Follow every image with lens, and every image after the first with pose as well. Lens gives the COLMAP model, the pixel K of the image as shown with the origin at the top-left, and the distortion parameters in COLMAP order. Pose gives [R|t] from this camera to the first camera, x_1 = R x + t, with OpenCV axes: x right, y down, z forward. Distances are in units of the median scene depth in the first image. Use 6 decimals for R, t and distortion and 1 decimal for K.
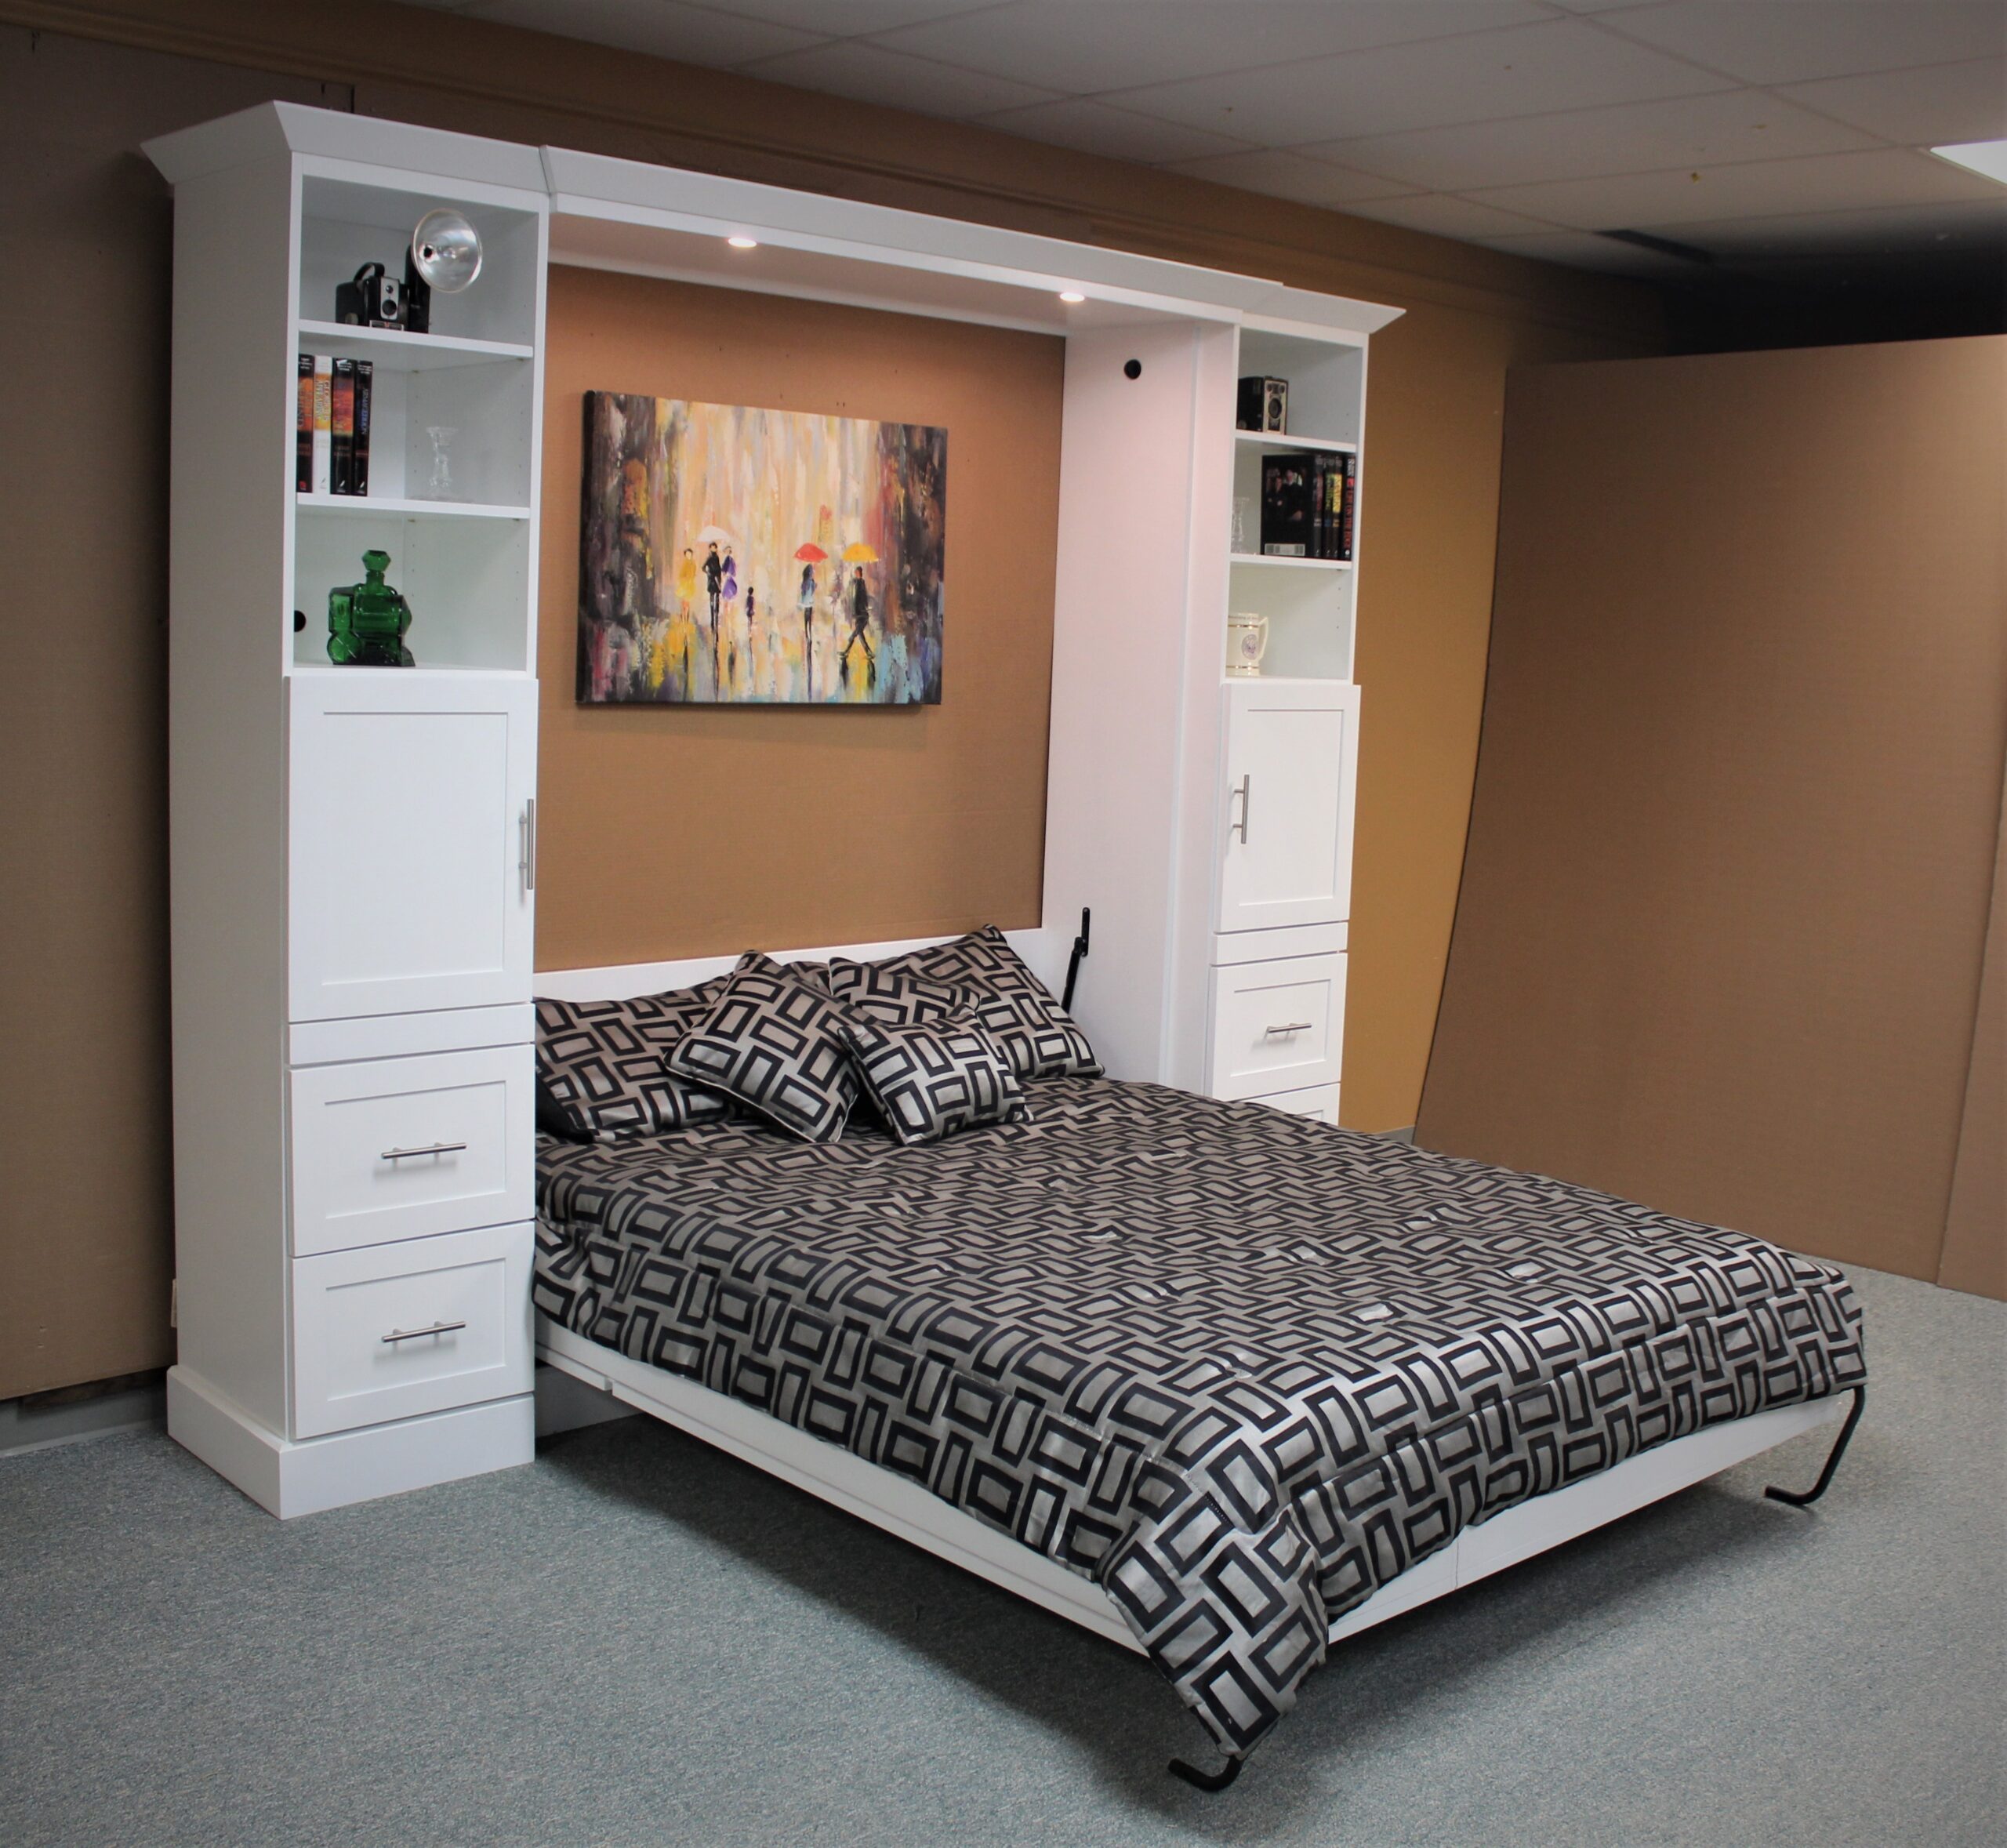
lens RADIAL K [[2344.5, 0, 1090.0], [0, 2344.5, 909.6], [0, 0, 1]] dist [-0.105415, 0.000000]
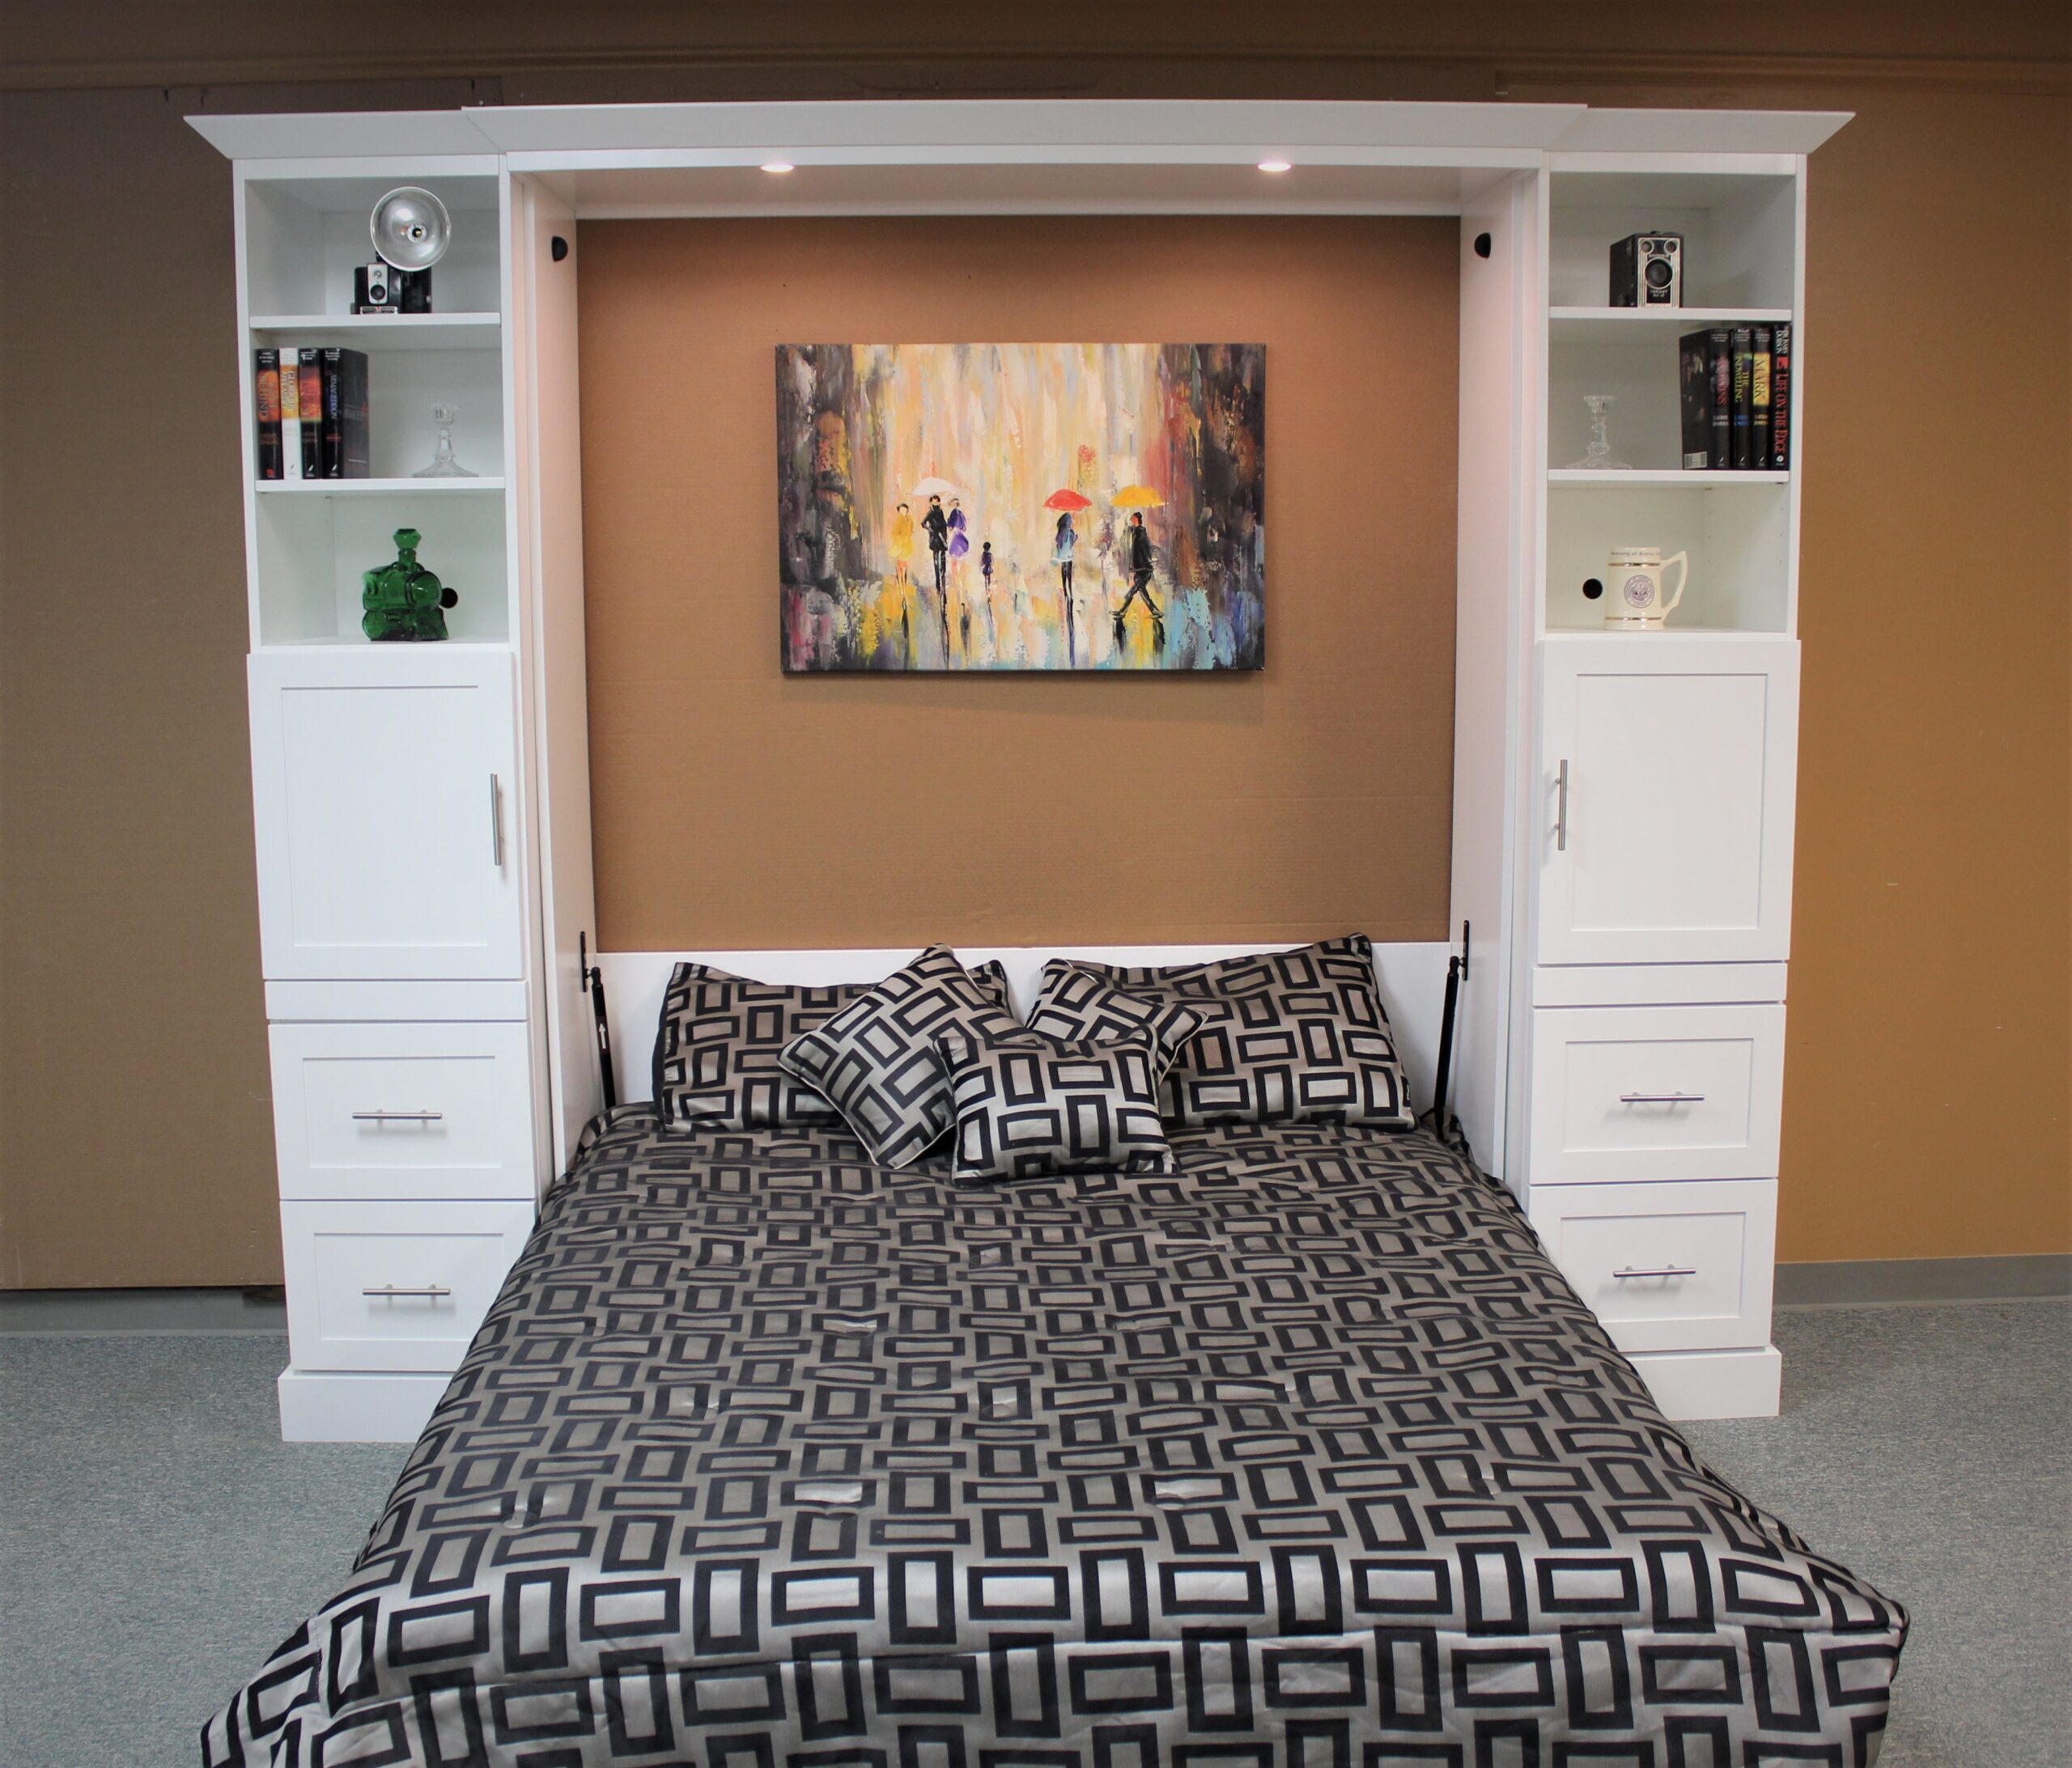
lens RADIAL K [[2240.0, 0, 1030.3], [0, 2240.0, 869.8], [0, 0, 1]] dist [-0.112021, 0.000000]
pose [[0.733433, 0.051291, -0.677824, 0.566605], [-0.049008, 0.998544, 0.022531, -0.039338], [0.677992, 0.016694, 0.734879, 0.465216]]
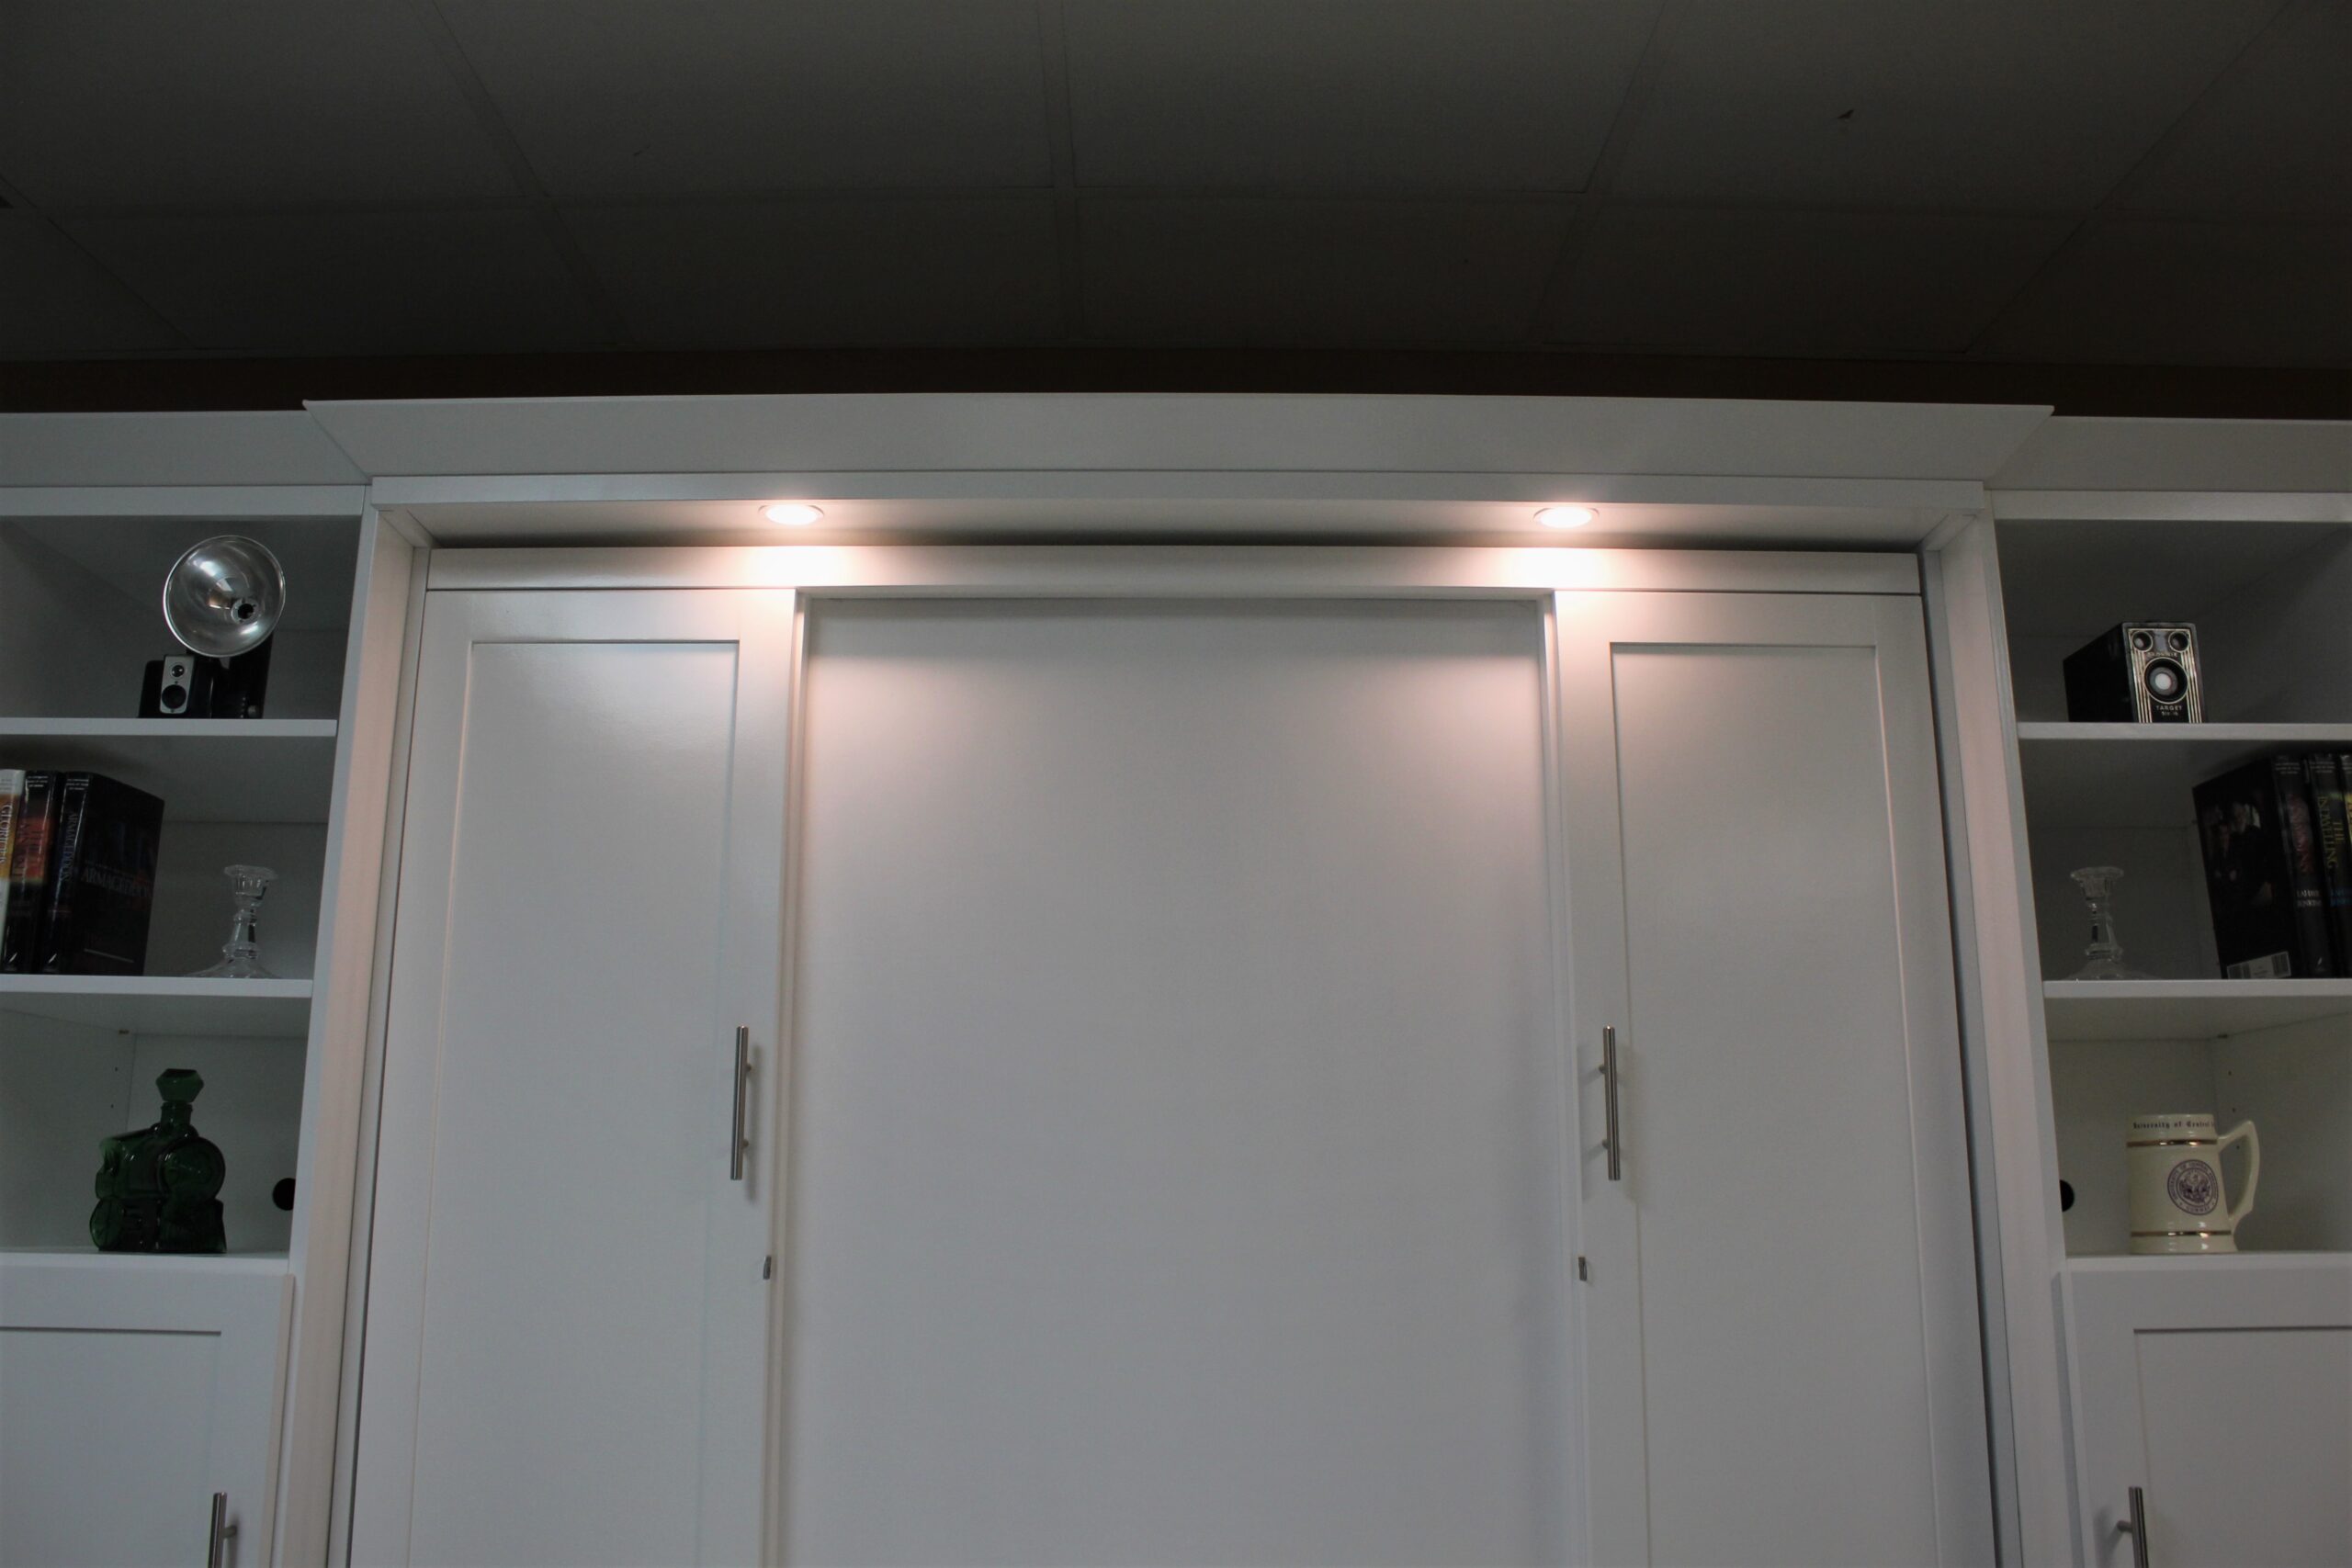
lens RADIAL K [[1963.4, 0, 1170.0], [0, 1963.4, 764.0], [0, 0, 1]] dist [-0.132867, 0.072742]
pose [[0.721858, -0.198650, -0.662917, 0.252692], [-0.059522, 0.936544, -0.345460, -0.068796], [0.689477, 0.288831, 0.664228, 0.811708]]
